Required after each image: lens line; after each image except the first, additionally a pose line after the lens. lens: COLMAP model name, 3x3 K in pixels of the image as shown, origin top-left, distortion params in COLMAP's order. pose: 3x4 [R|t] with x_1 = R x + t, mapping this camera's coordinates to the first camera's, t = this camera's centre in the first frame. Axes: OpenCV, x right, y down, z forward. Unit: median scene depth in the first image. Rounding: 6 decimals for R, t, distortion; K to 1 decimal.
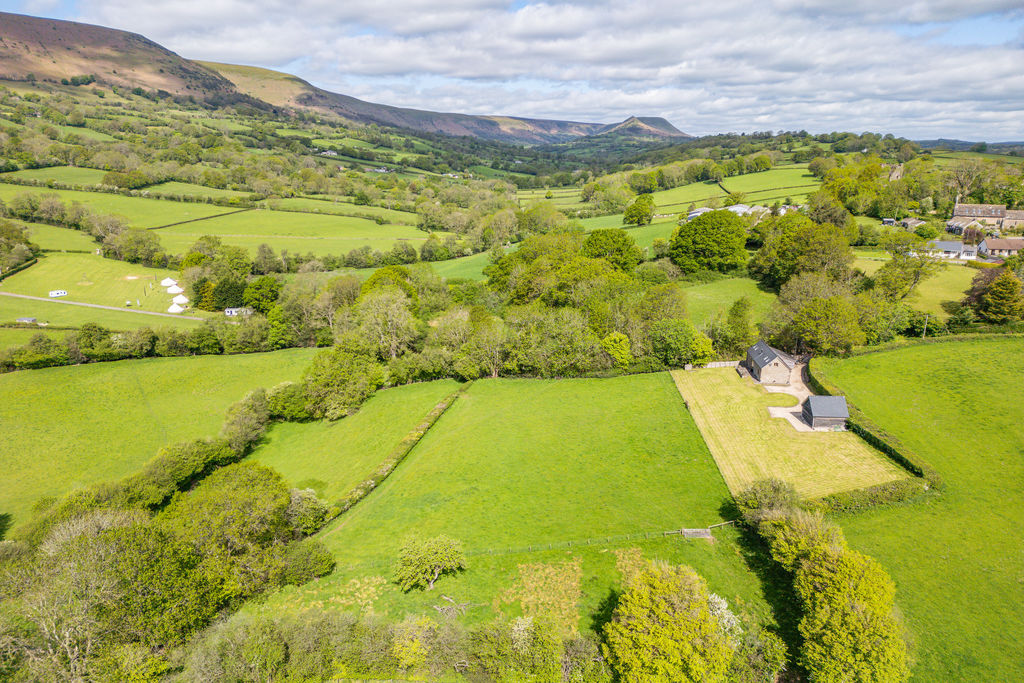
lens RADIAL K [[727.2, 0, 470.3], [0, 727.2, 275.7], [0, 0, 1]] dist [0.111781, -0.139971]
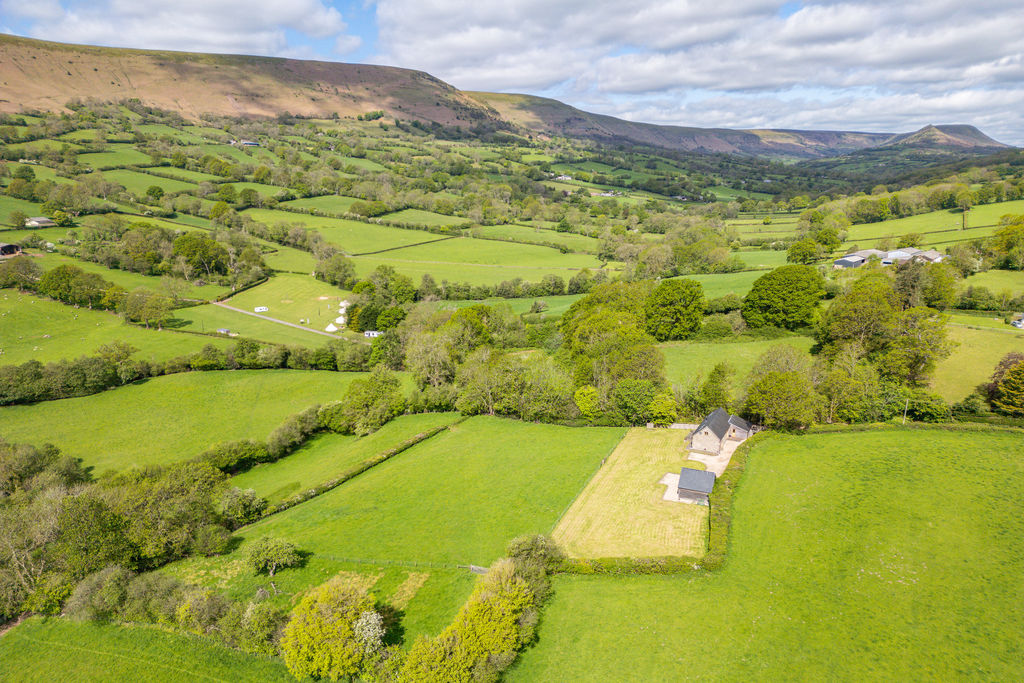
lens RADIAL K [[709.4, 0, 512.0], [0, 709.4, 341.5], [0, 0, 1]] dist [0.110139, -0.114734]
pose [[0.937913, 0.070891, -0.339550, 0.104672], [-0.044050, 0.995310, 0.086123, -0.017694], [0.344062, -0.065819, 0.936637, -0.005637]]
